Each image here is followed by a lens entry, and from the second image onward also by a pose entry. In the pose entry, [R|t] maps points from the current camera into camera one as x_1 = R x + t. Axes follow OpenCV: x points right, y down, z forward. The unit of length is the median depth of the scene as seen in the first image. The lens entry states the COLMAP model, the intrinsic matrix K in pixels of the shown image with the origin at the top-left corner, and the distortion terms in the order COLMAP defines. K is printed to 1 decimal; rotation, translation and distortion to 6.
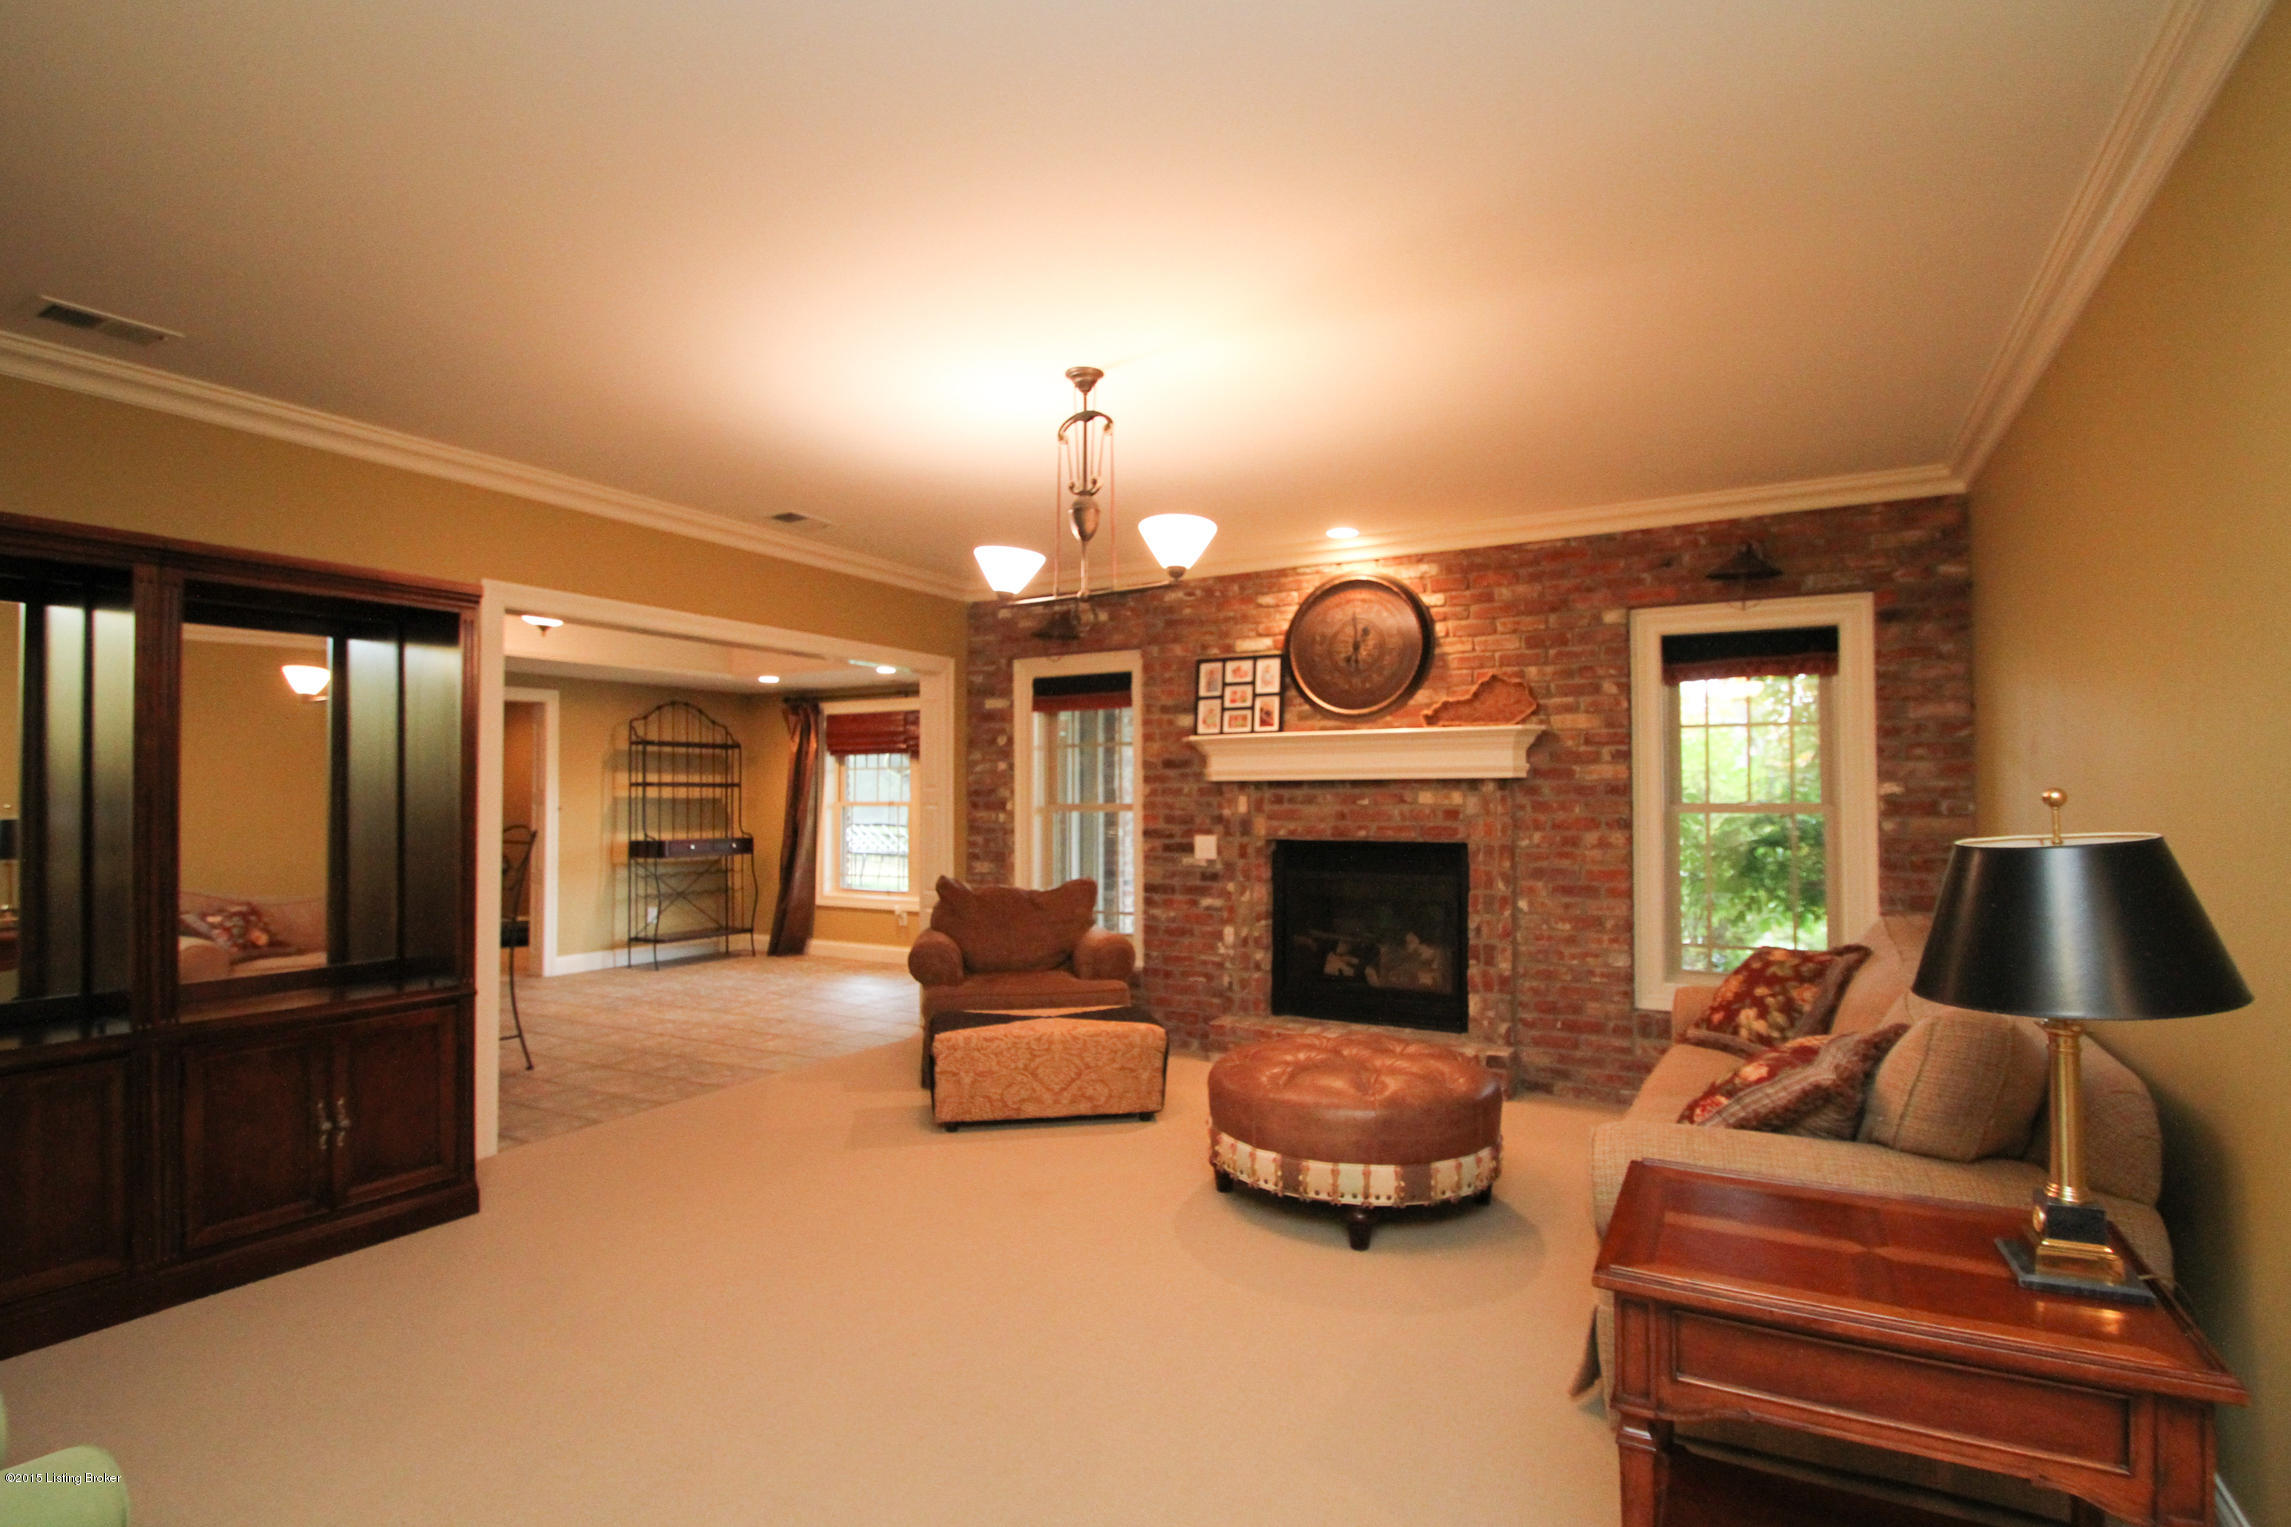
lens RADIAL K [[1103.3, 0, 1145.5], [0, 1103.3, 763.5], [0, 0, 1]] dist [-0.000318, -0.000192]
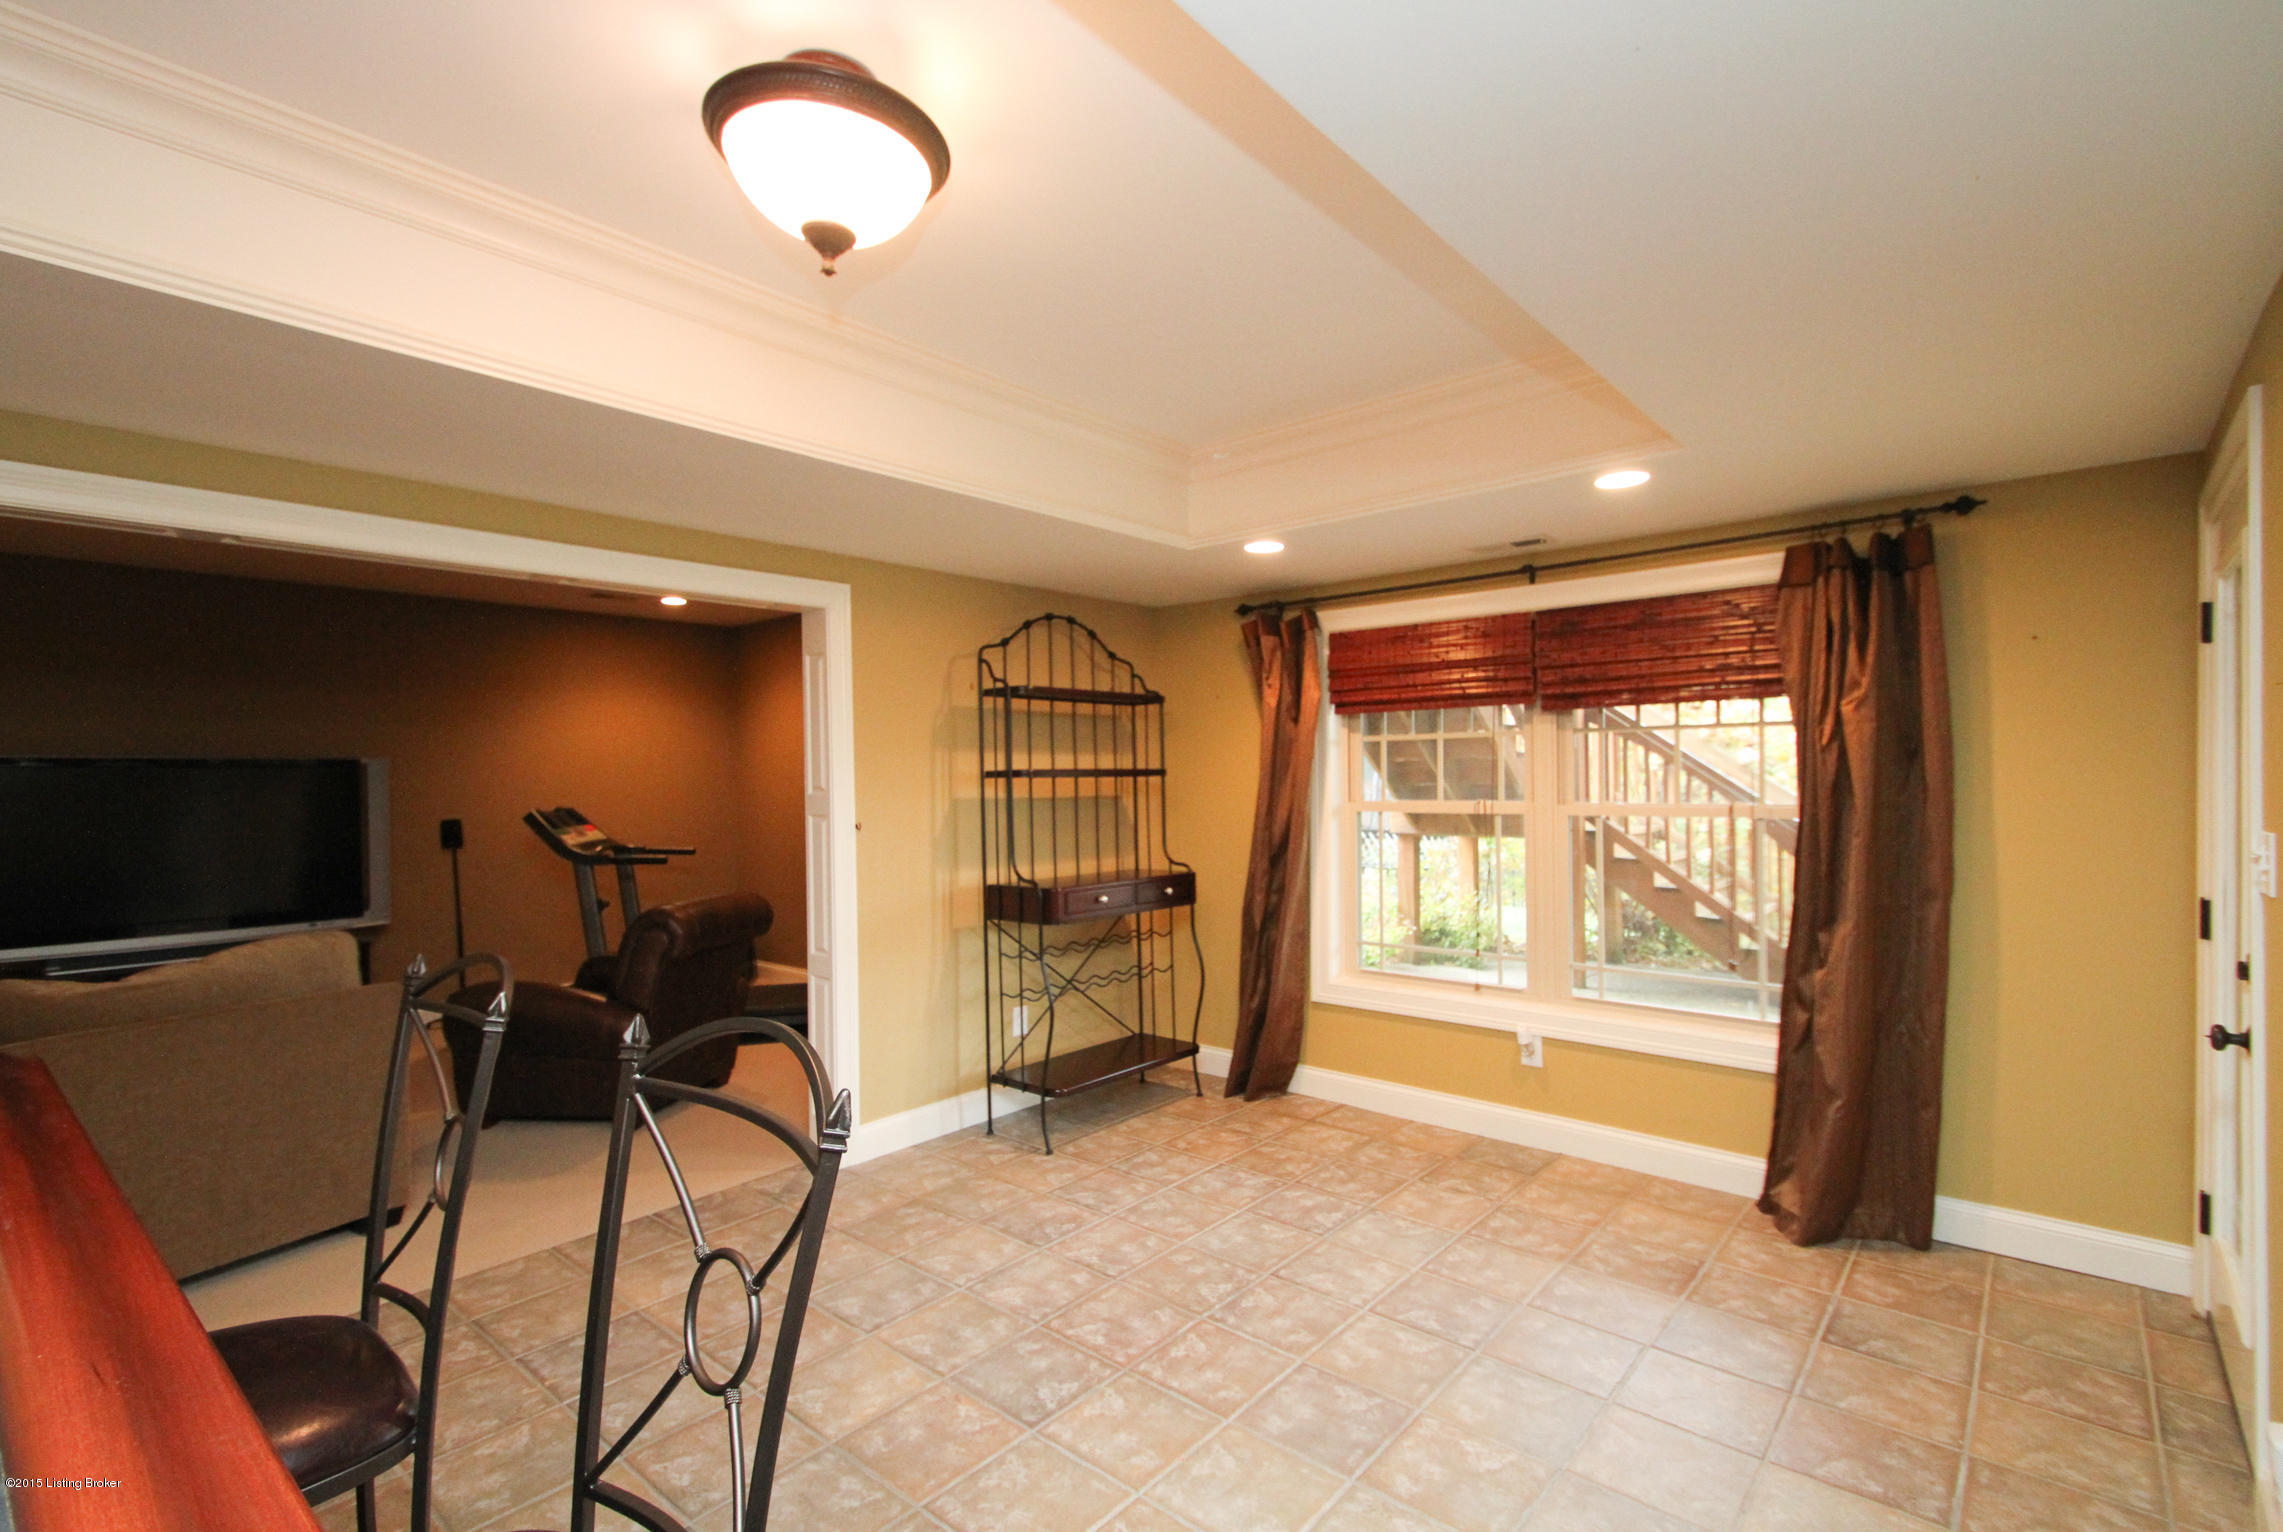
lens RADIAL K [[1048.2, 0, 1141.5], [0, 1048.2, 766.0], [0, 0, 1]] dist [-0.001736, -0.000054]
pose [[0.980041, -0.013005, -0.198370, -0.296671], [0.018003, 0.999564, 0.023412, 0.005042], [0.197979, -0.026516, 0.979848, 0.535600]]
